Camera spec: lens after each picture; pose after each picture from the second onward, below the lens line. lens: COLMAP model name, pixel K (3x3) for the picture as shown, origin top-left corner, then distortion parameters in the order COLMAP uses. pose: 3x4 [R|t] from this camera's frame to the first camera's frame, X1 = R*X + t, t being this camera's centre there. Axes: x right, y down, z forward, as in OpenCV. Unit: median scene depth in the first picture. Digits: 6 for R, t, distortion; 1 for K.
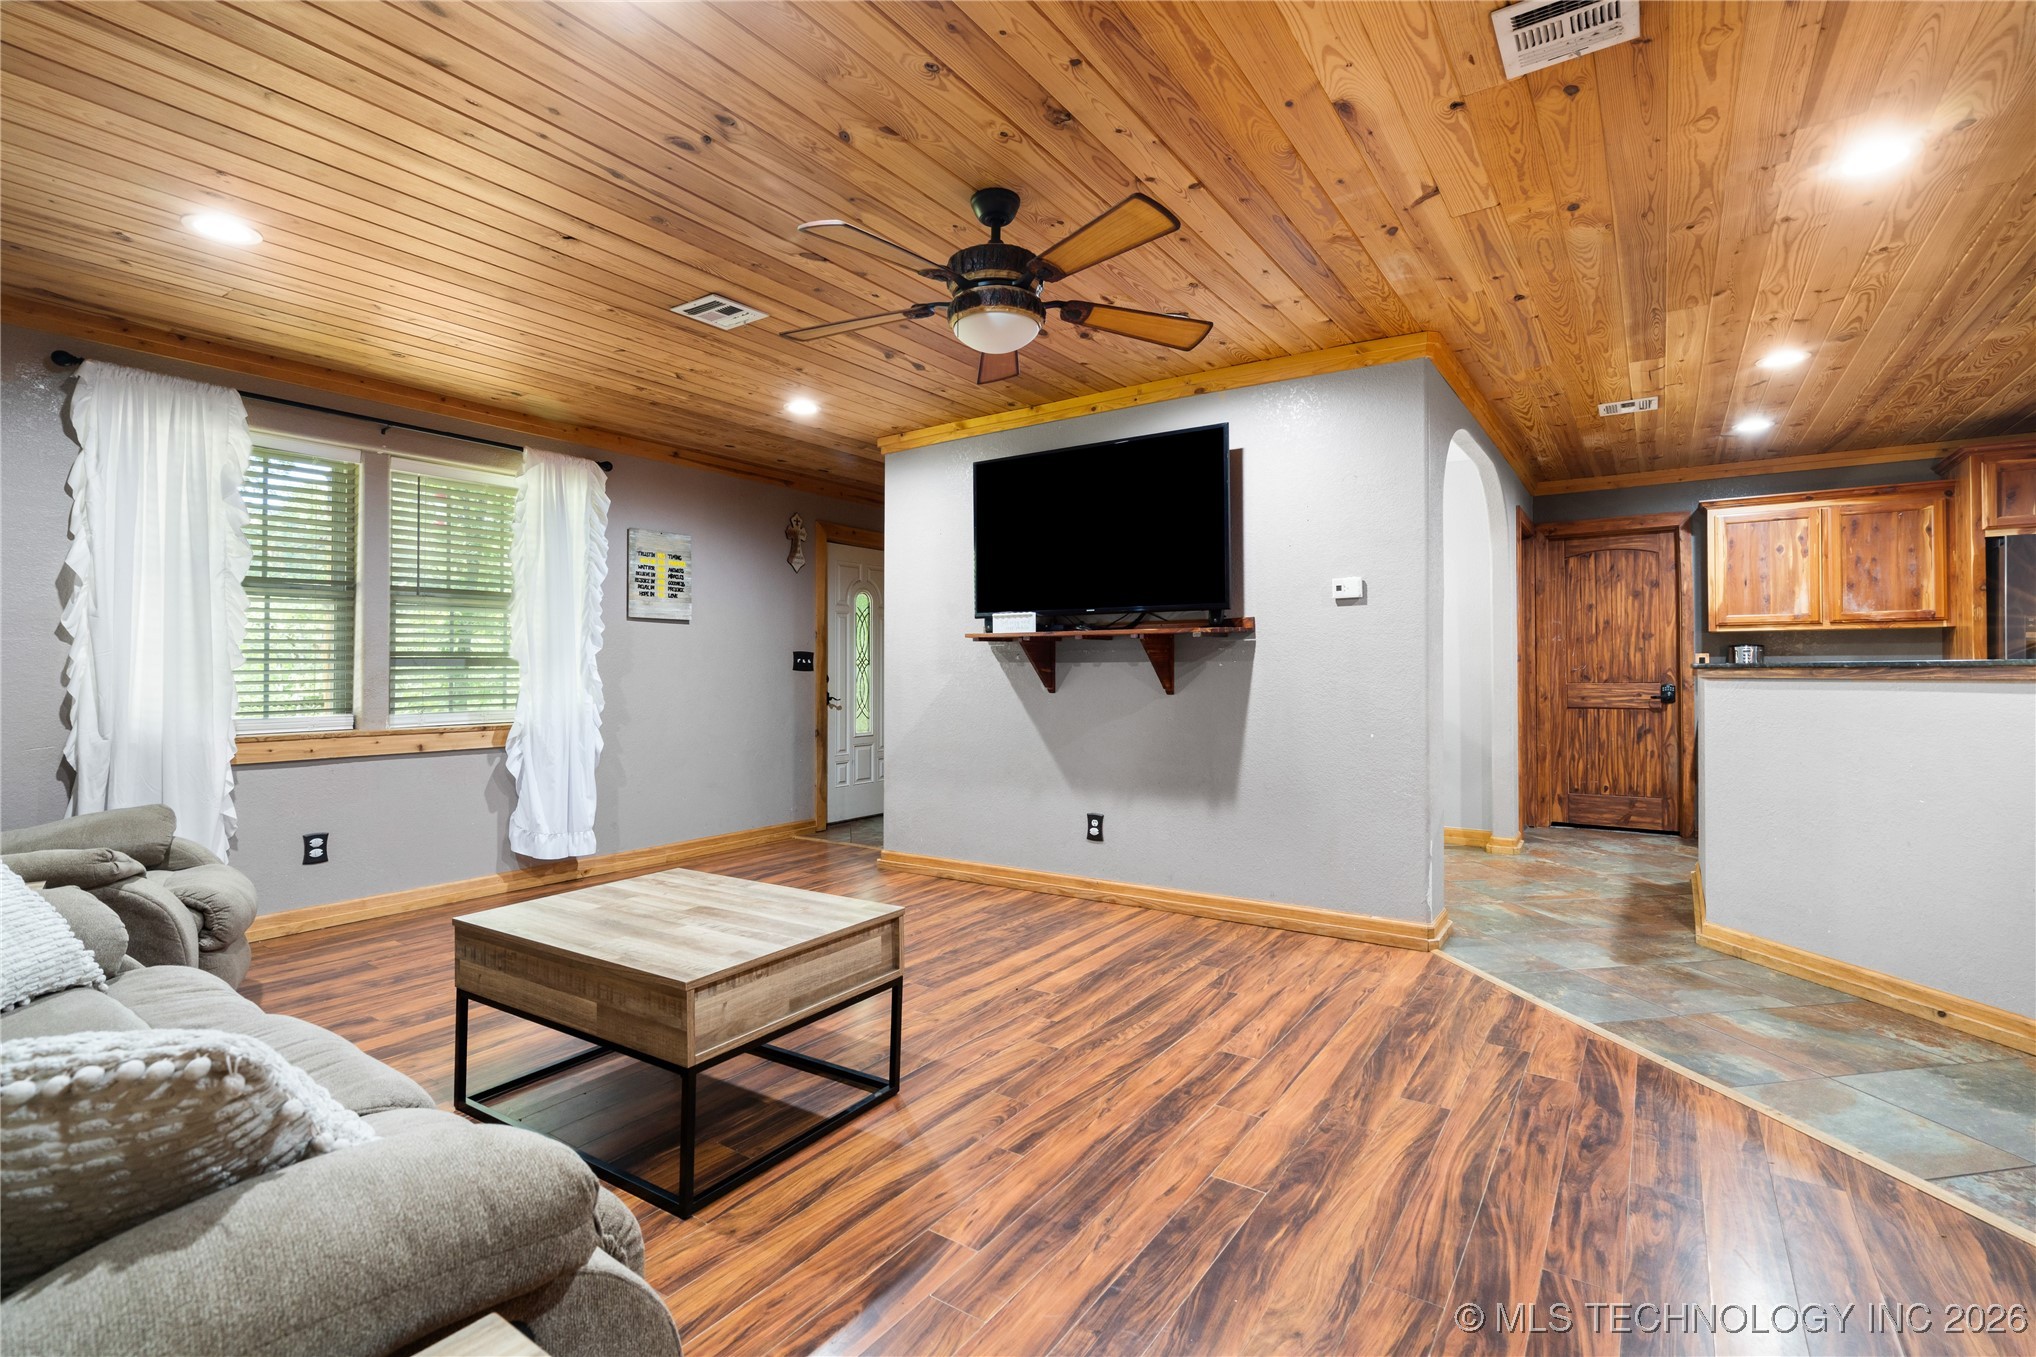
lens RADIAL K [[927.9, 0, 1027.3], [0, 927.9, 665.8], [0, 0, 1]] dist [-0.000694, 0.000328]
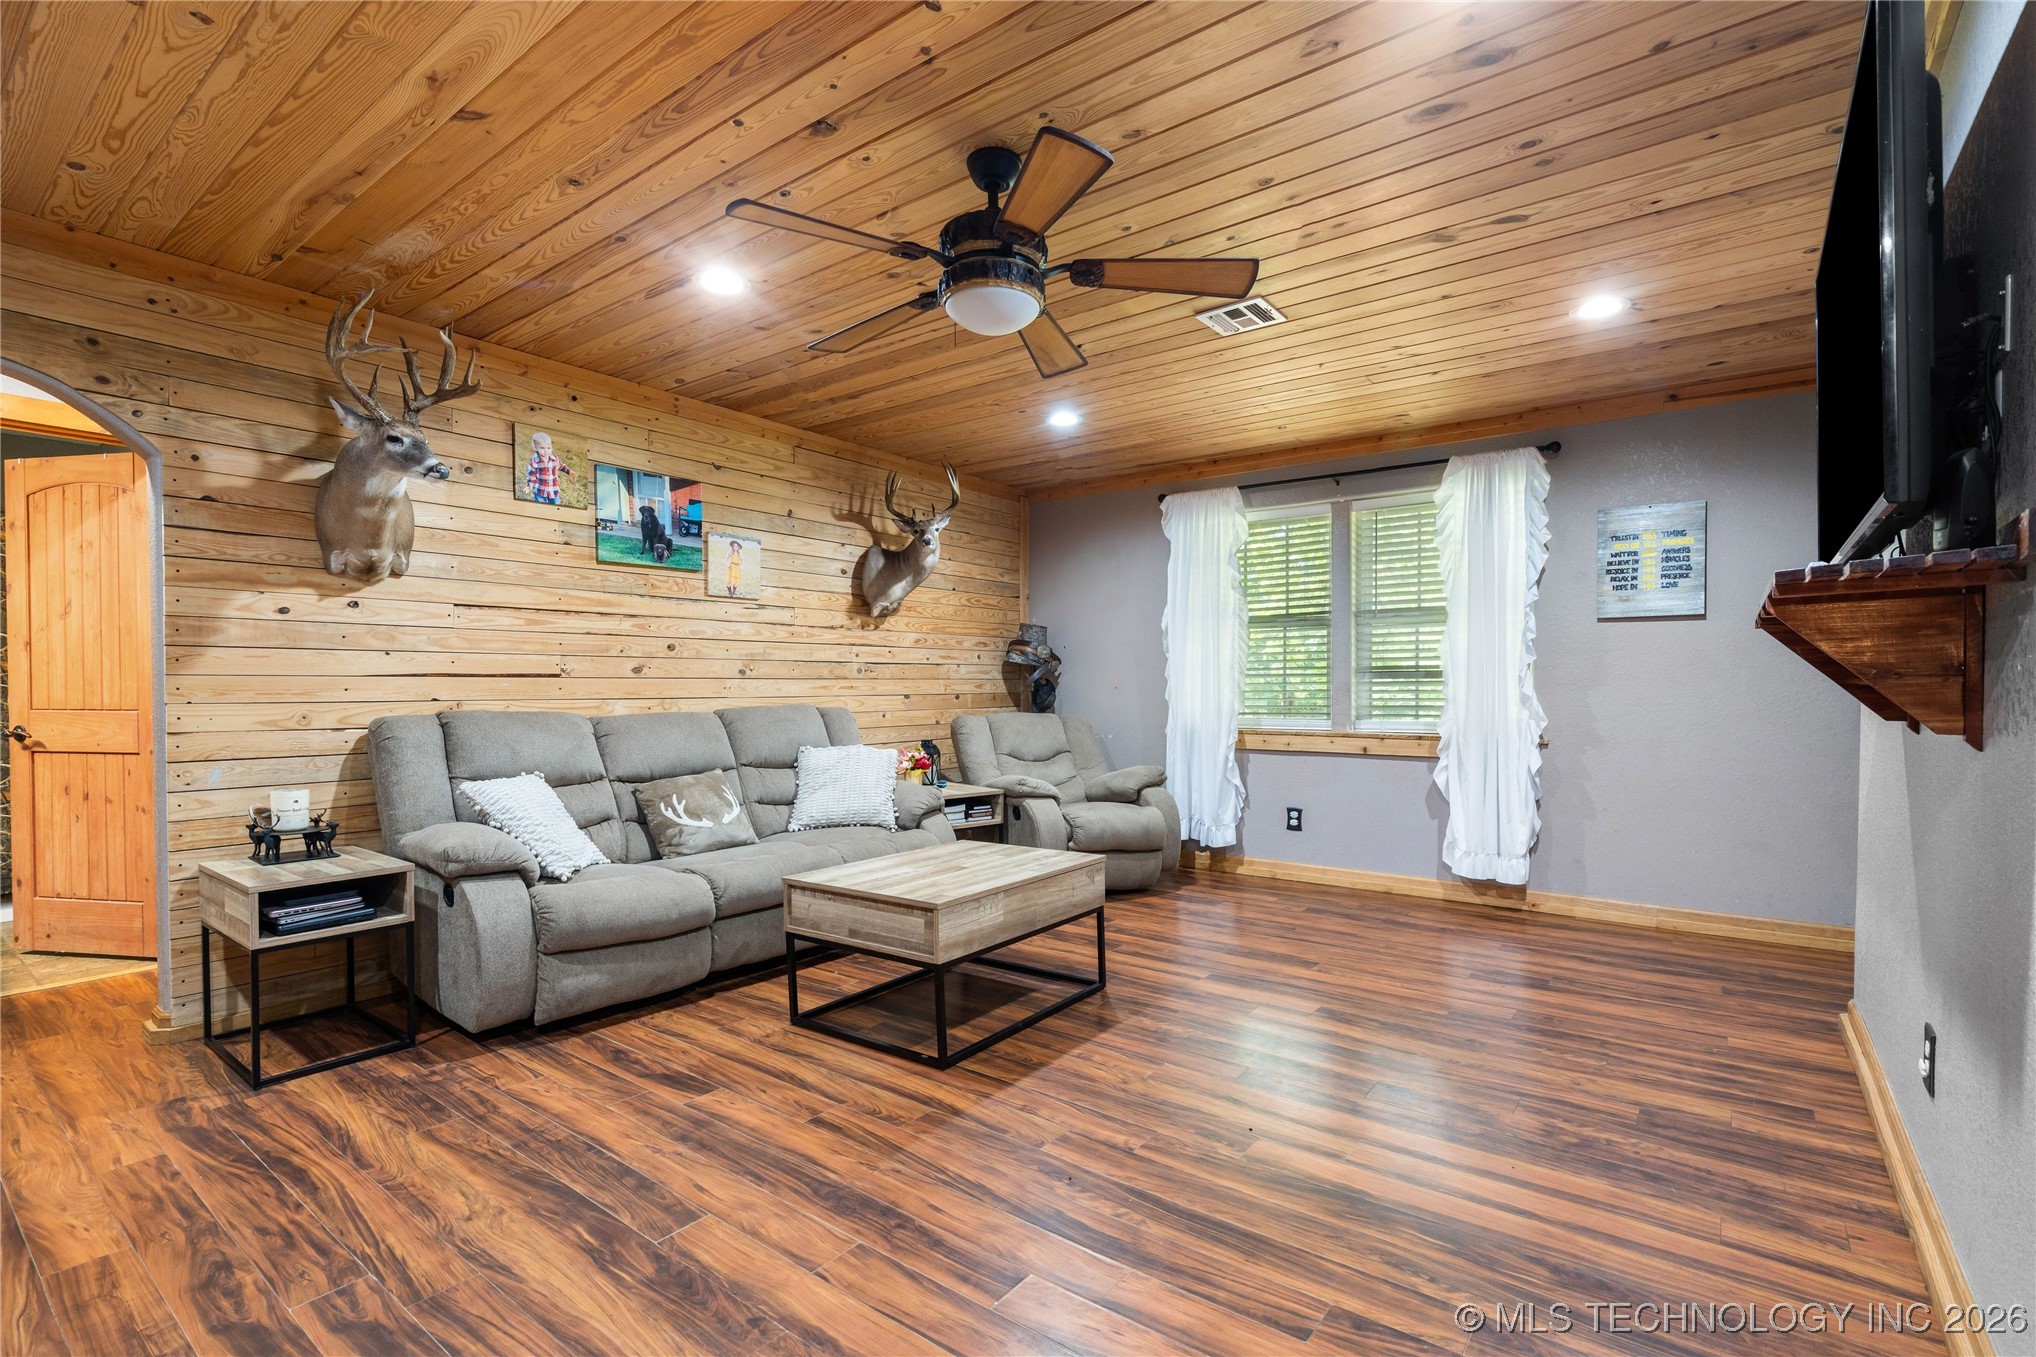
lens RADIAL K [[938.8, 0, 1024.9], [0, 938.8, 692.6], [0, 0, 1]] dist [-0.002751, 0.000164]
pose [[-0.052088, 0.010364, -0.998589, 0.793460], [0.008040, 0.999918, 0.009958, 0.003511], [0.998610, -0.007510, -0.052167, 0.959659]]
